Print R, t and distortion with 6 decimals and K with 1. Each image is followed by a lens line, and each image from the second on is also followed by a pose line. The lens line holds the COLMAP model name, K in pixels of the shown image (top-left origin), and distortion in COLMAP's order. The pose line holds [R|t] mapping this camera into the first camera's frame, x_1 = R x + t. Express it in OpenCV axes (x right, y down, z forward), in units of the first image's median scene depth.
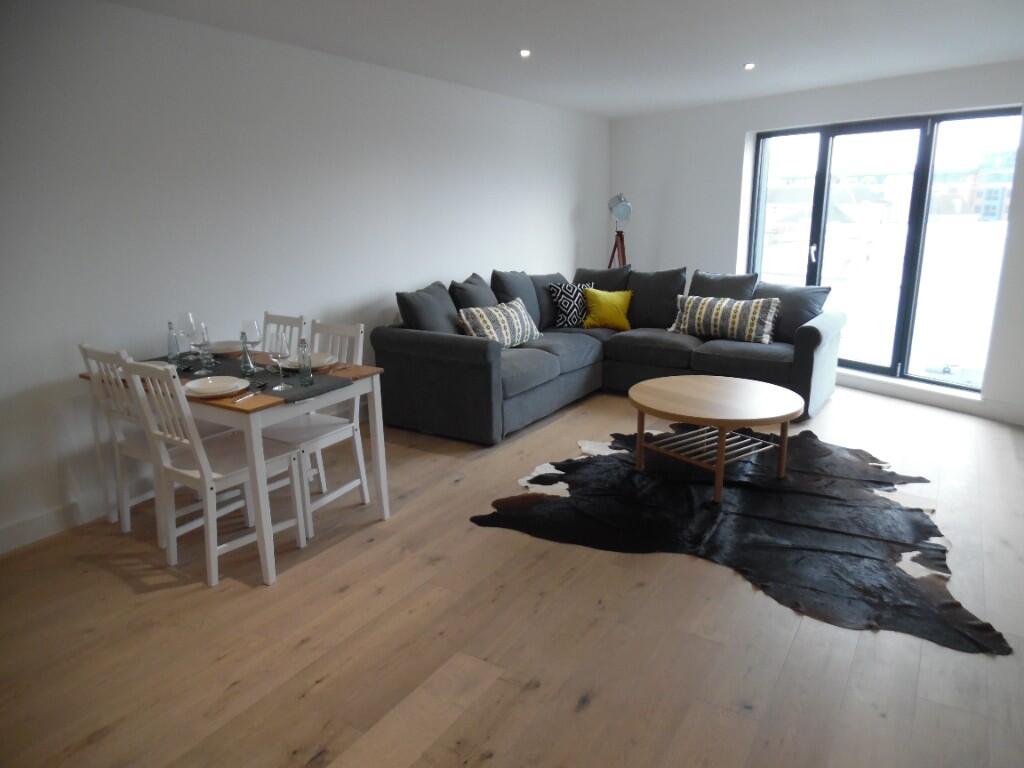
lens RADIAL K [[709.8, 0, 512.0], [0, 709.8, 384.0], [0, 0, 1]] dist [-0.011387, -0.002023]
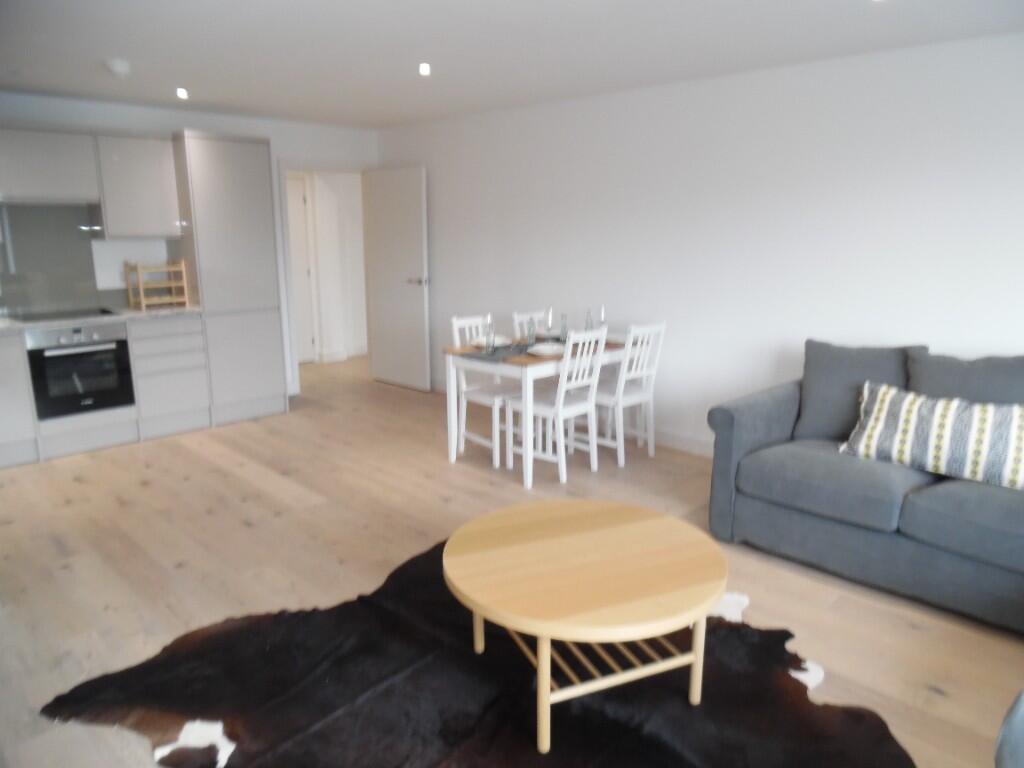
lens RADIAL K [[724.4, 0, 511.5], [0, 724.4, 363.7], [0, 0, 1]] dist [0.001748, 0.003152]
pose [[-0.239049, 0.191434, -0.951950, 0.638935], [-0.228686, 0.941697, 0.246798, -0.203987], [0.943694, 0.276695, -0.181334, 0.751161]]
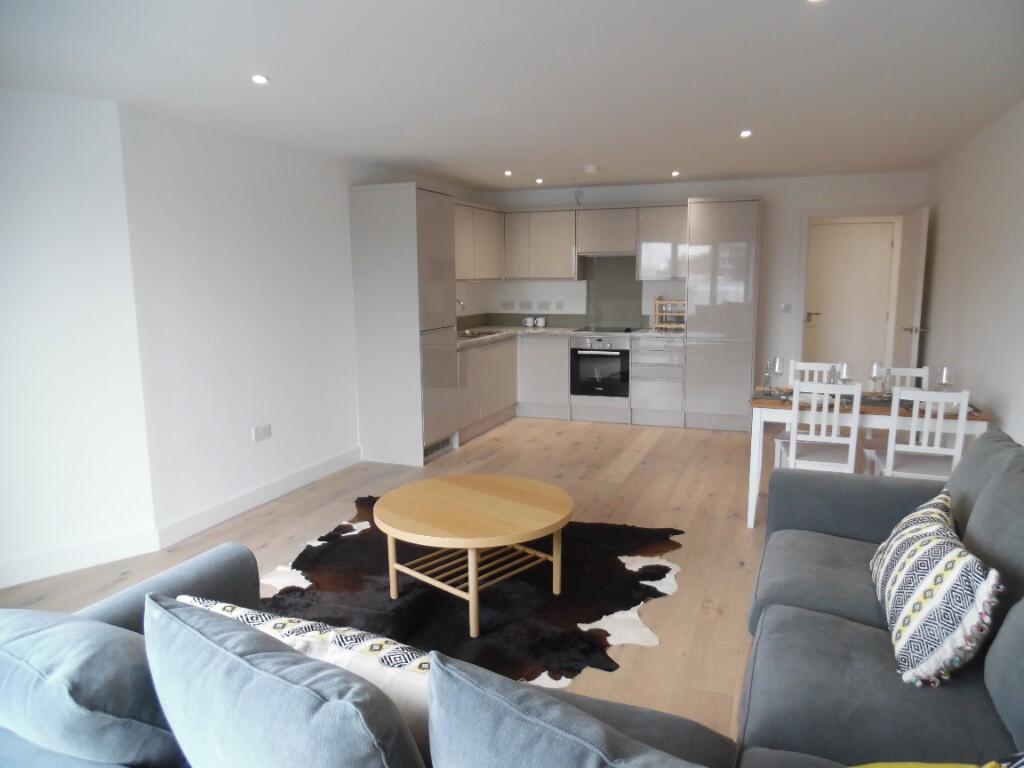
lens RADIAL K [[709.8, 0, 512.0], [0, 709.8, 384.0], [0, 0, 1]] dist [-0.011387, -0.002023]
pose [[-0.982941, 0.042602, -0.178919, 0.286670], [-0.030342, 0.921913, 0.386207, -0.329490], [0.181401, 0.385048, -0.904893, 1.278174]]
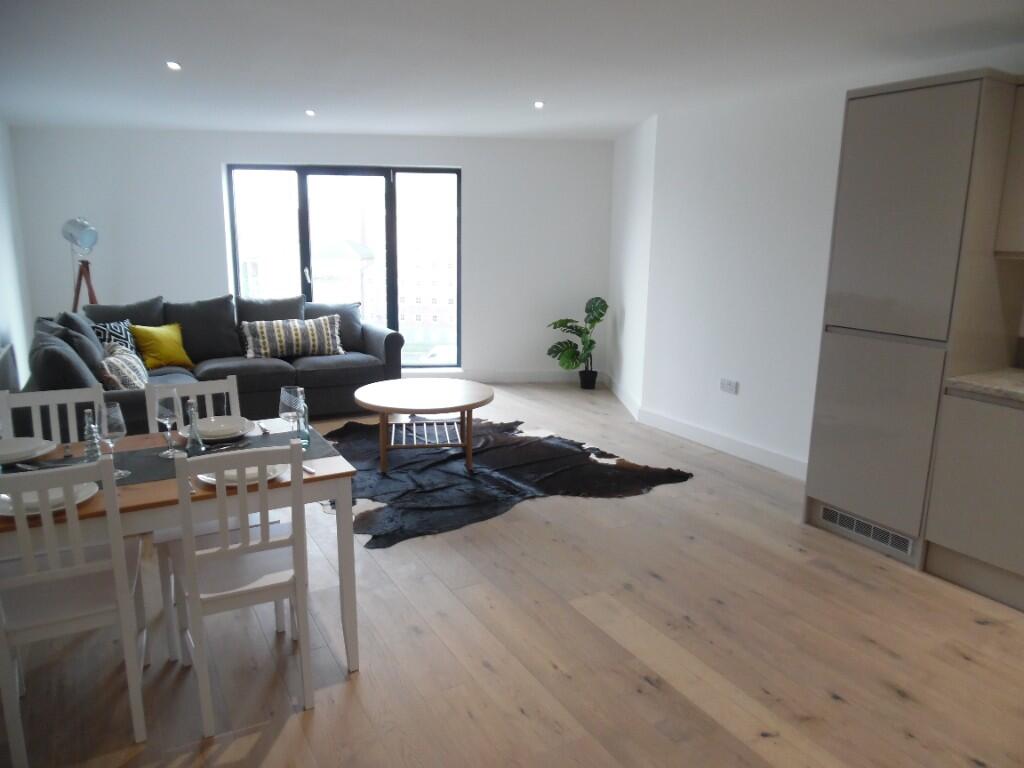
lens RADIAL K [[718.9, 0, 512.0], [0, 718.9, 384.0], [0, 0, 1]] dist [-0.009014, 0.000095]
pose [[0.475816, -0.170250, 0.862910, -0.520611], [0.200760, 0.976211, 0.081903, -0.049969], [-0.856326, 0.134267, 0.498676, 0.191809]]
